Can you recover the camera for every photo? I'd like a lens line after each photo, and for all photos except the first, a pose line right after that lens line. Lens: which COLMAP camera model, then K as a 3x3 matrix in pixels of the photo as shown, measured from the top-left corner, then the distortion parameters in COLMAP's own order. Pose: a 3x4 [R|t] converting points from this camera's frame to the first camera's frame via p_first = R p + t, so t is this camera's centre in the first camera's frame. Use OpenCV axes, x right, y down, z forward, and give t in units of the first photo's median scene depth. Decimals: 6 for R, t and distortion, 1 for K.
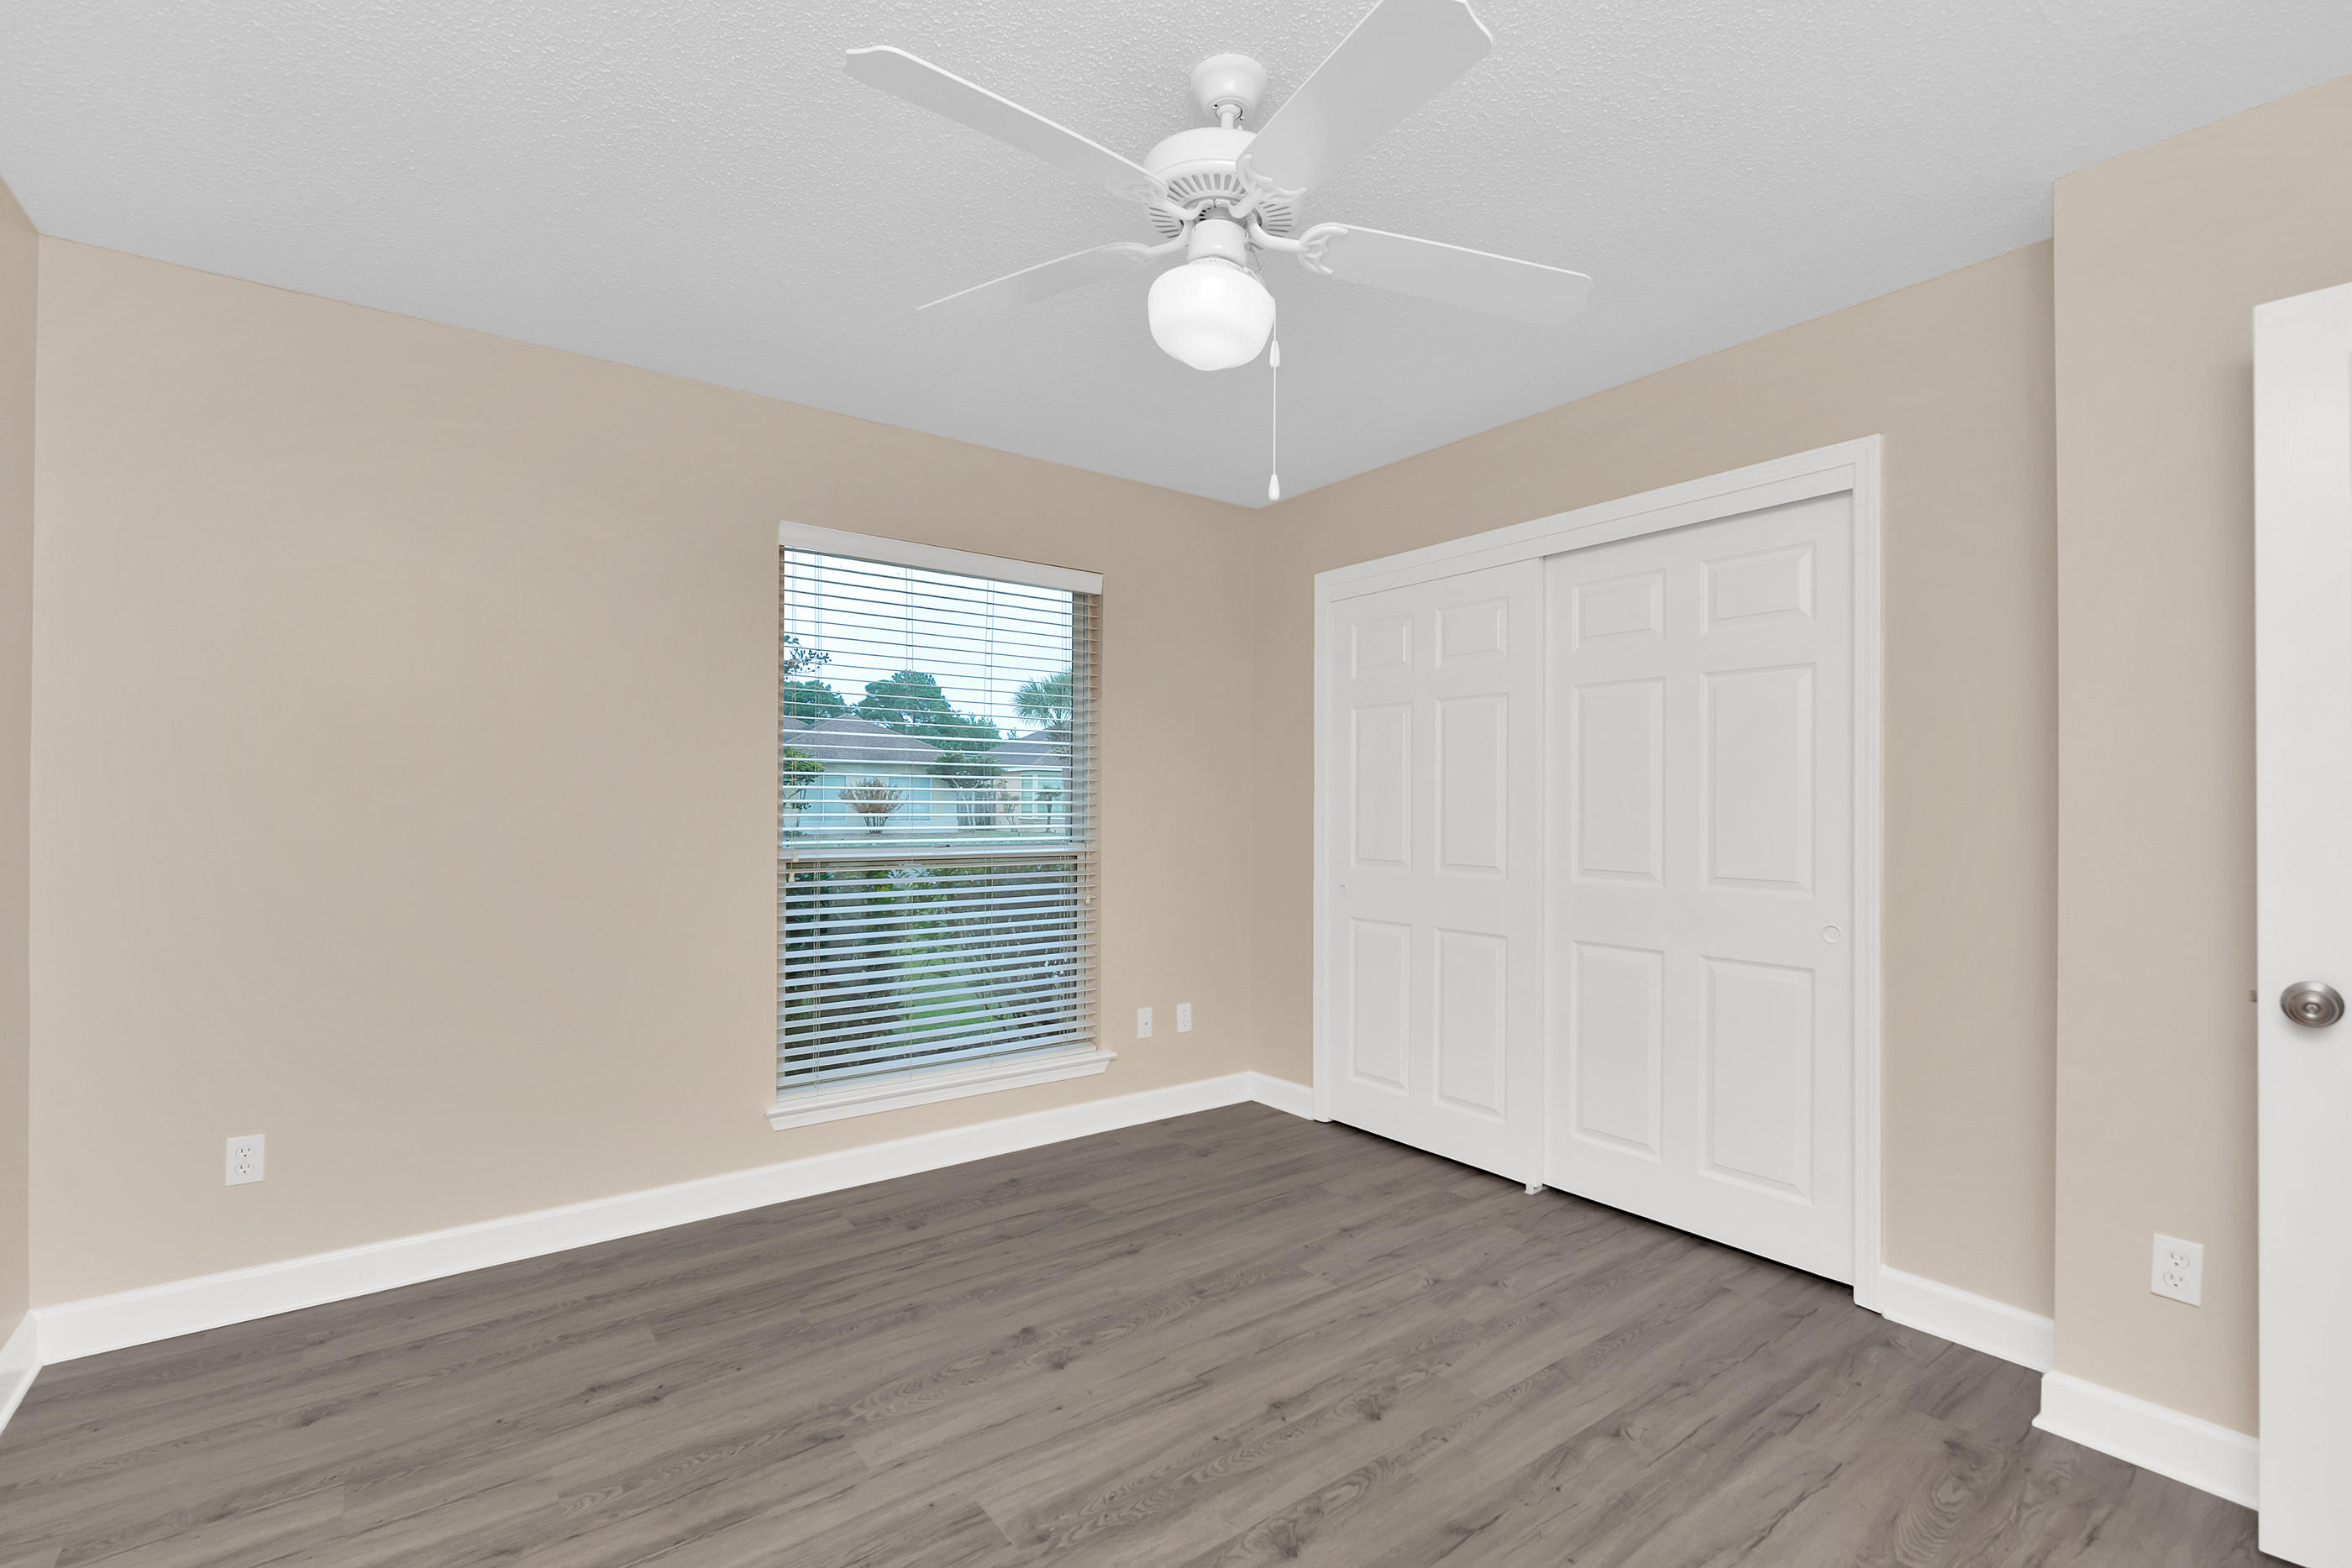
lens RADIAL K [[1063.4, 0, 1211.4], [0, 1063.4, 797.8], [0, 0, 1]] dist [-0.001058, -0.000566]
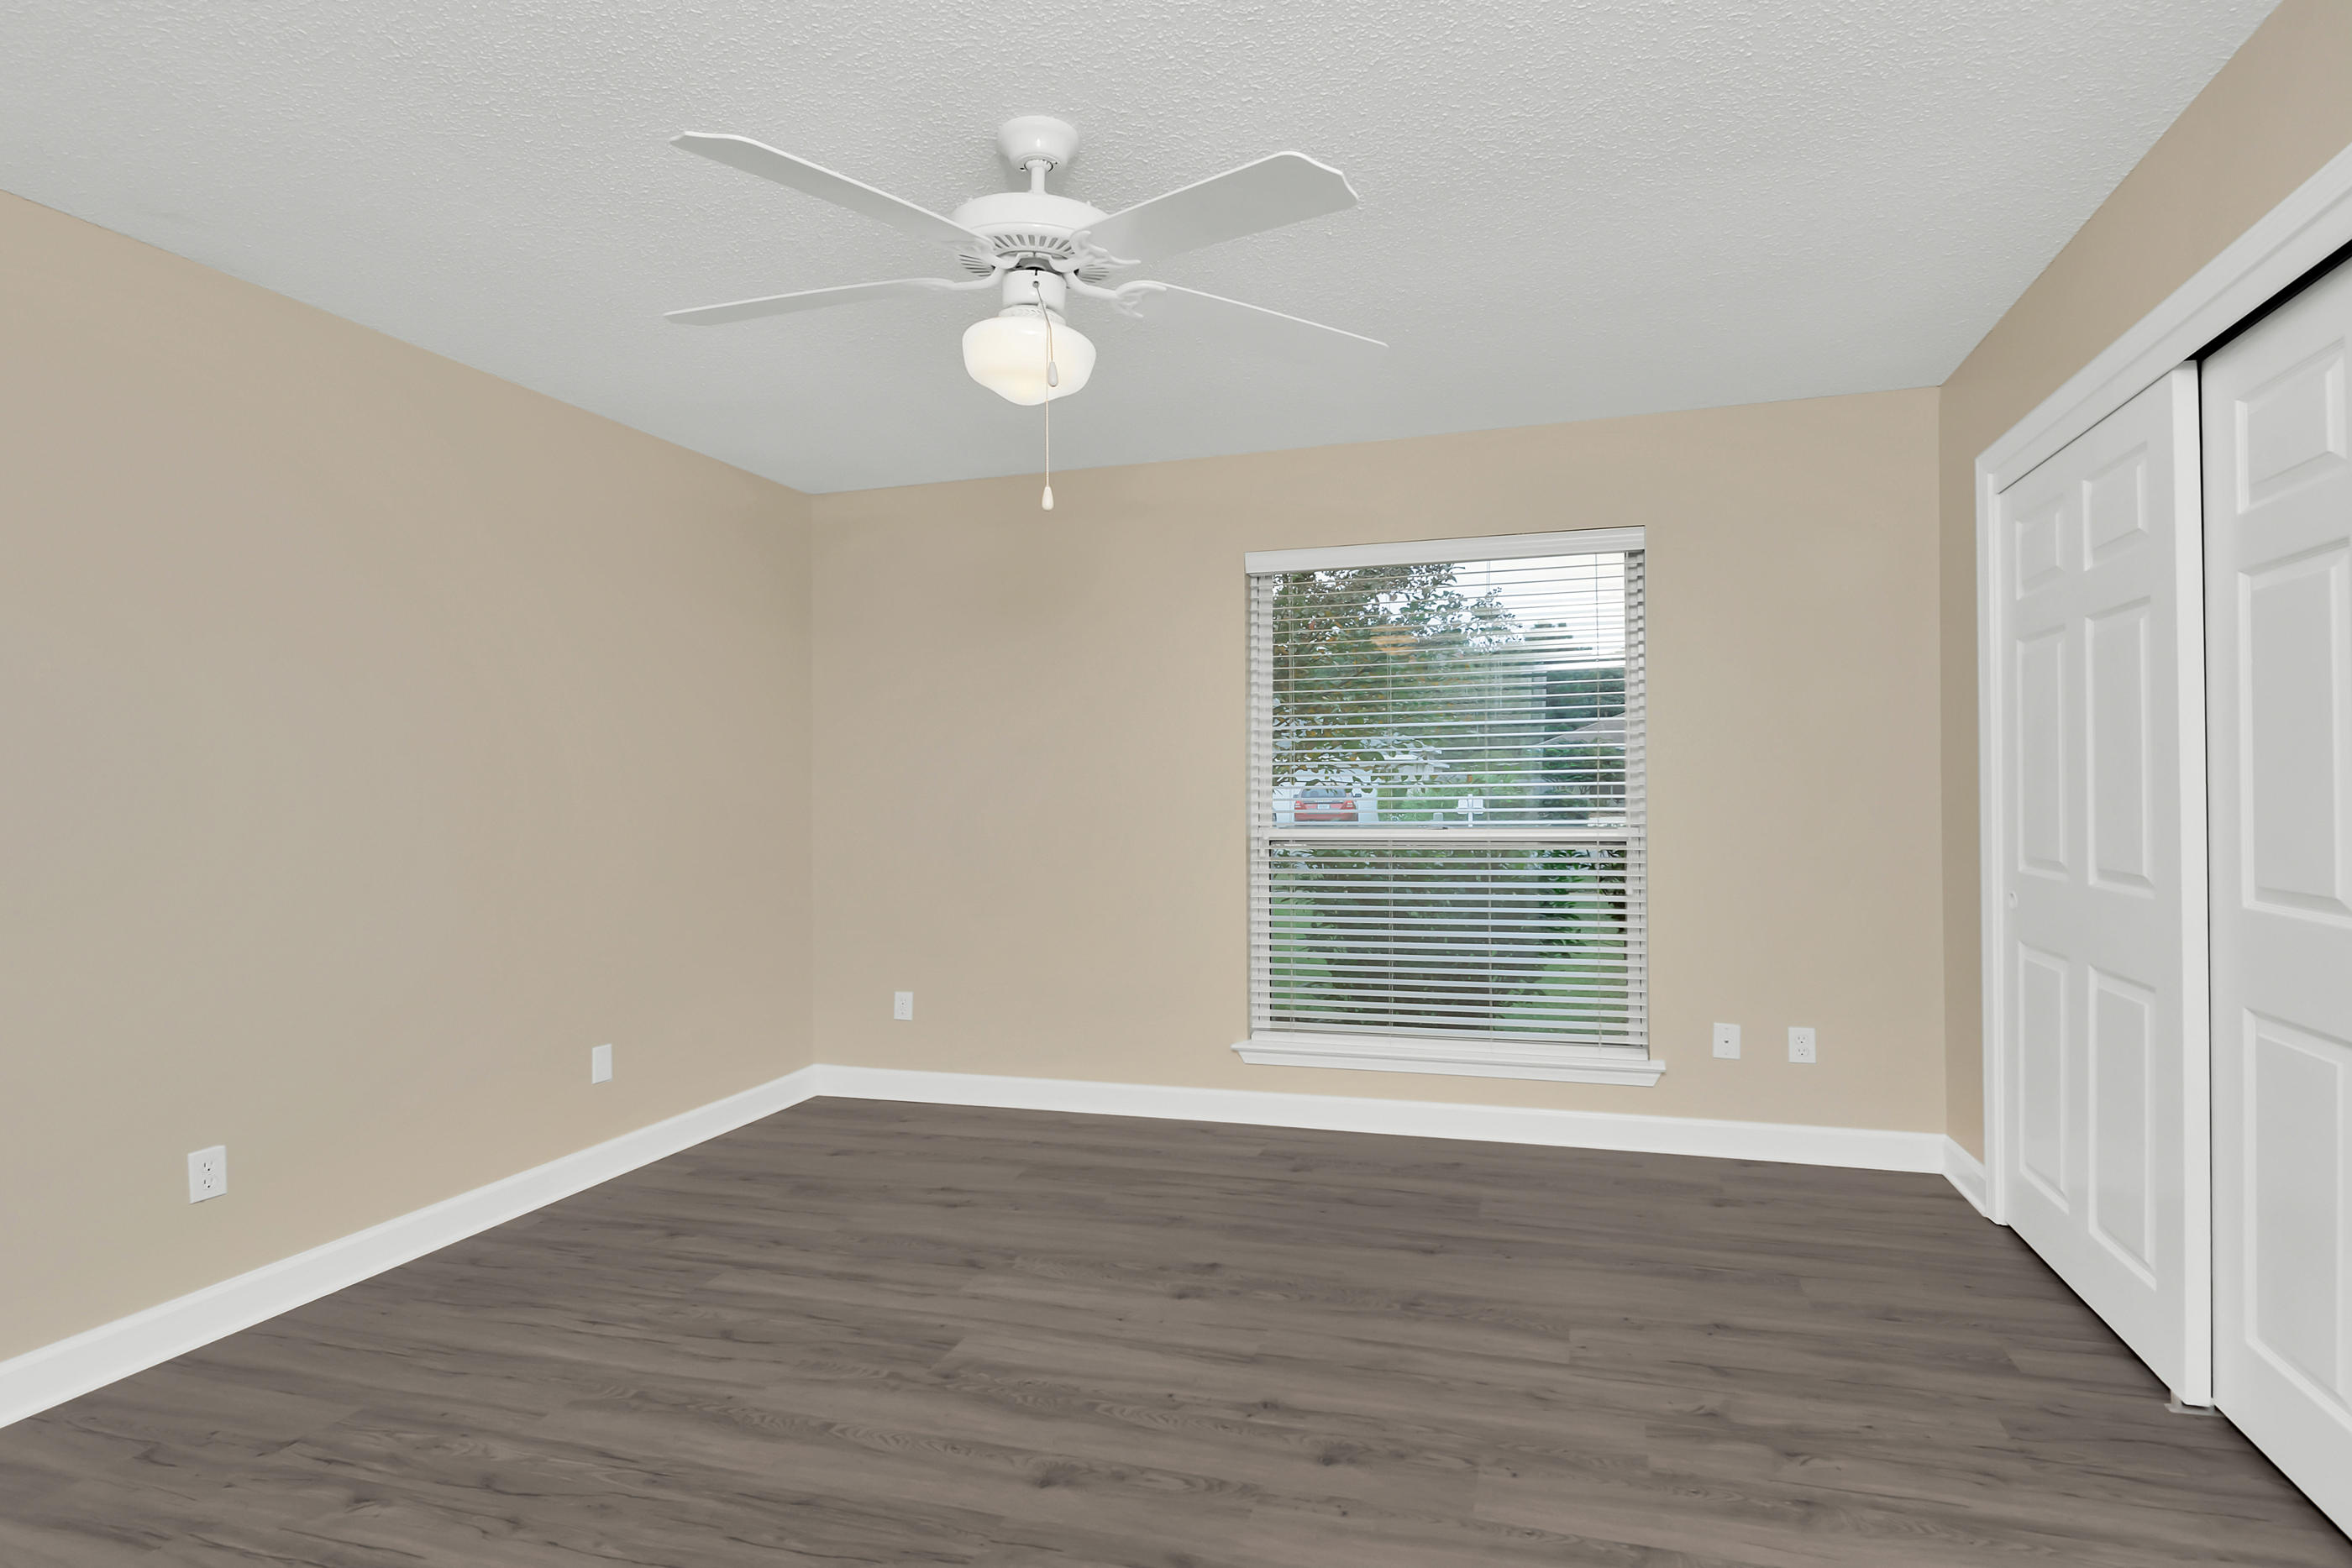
lens RADIAL K [[1063.4, 0, 1217.0], [0, 1063.4, 797.4], [0, 0, 1]] dist [-0.001058, -0.000566]
pose [[0.636781, -0.002975, -0.771039, 0.605504], [0.018220, 0.999771, 0.011190, 0.000789], [0.770830, -0.021174, 0.636689, 0.271752]]
